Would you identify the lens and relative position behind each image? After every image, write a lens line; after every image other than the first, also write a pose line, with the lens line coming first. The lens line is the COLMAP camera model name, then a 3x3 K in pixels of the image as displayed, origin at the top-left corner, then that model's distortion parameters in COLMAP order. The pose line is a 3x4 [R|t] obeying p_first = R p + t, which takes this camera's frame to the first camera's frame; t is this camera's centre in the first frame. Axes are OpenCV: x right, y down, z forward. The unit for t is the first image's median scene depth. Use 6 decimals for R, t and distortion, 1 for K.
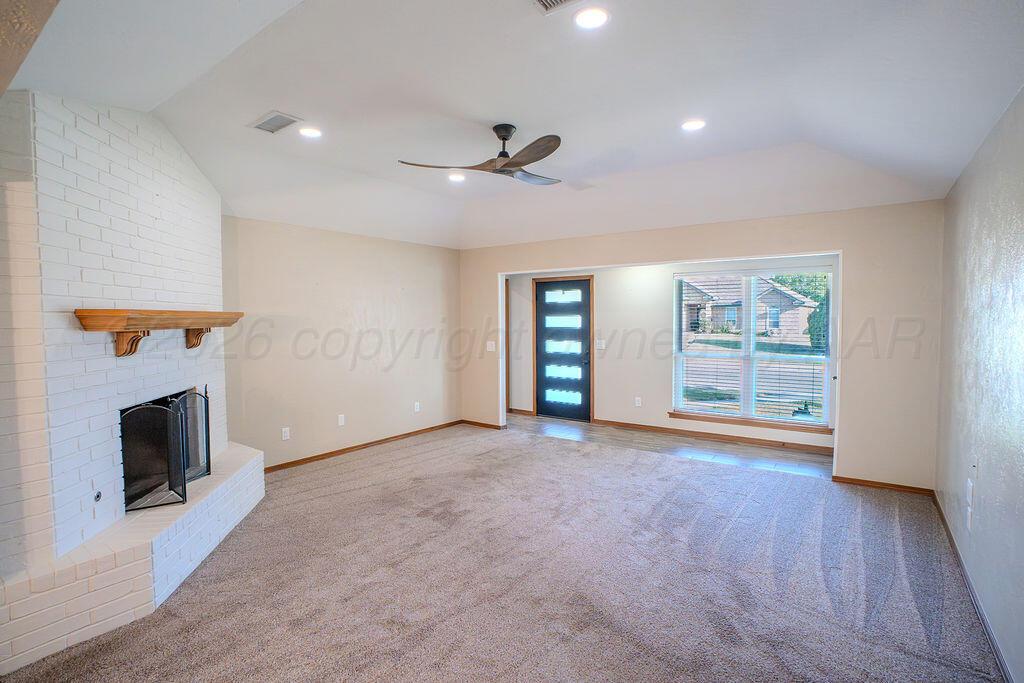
lens RADIAL K [[465.8, 0, 509.3], [0, 465.8, 339.5], [0, 0, 1]] dist [-0.034670, 0.000188]
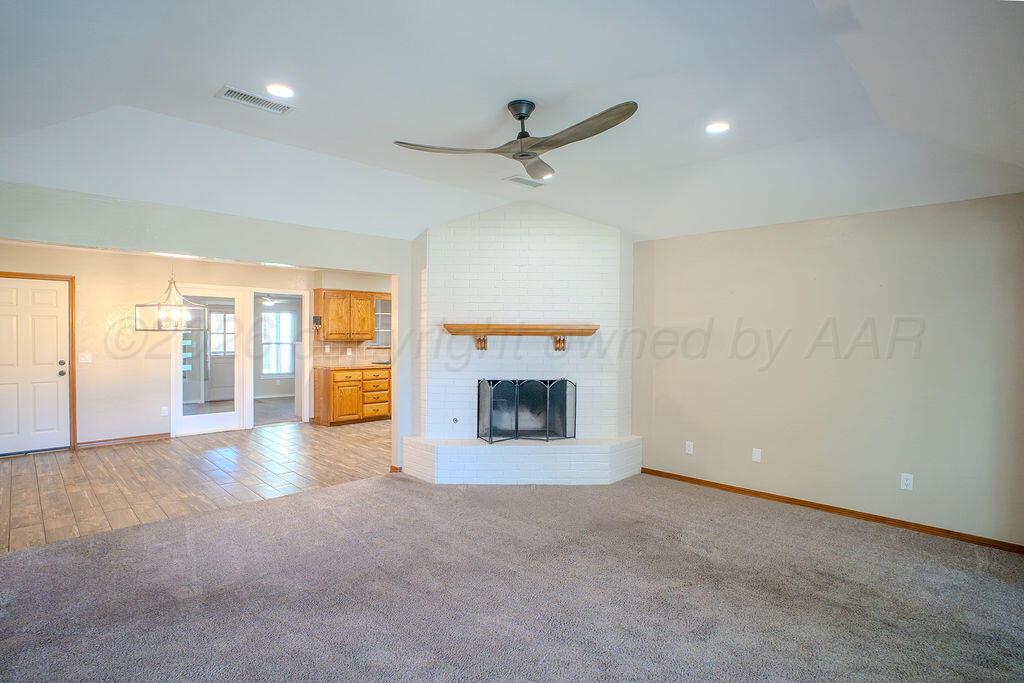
lens RADIAL K [[490.5, 0, 517.1], [0, 490.5, 339.1], [0, 0, 1]] dist [-0.036918, 0.000559]
pose [[-0.083182, 0.022500, -0.996280, 0.878259], [-0.049571, 0.998414, 0.026687, -0.053692], [0.995301, 0.051606, -0.081935, 1.082190]]
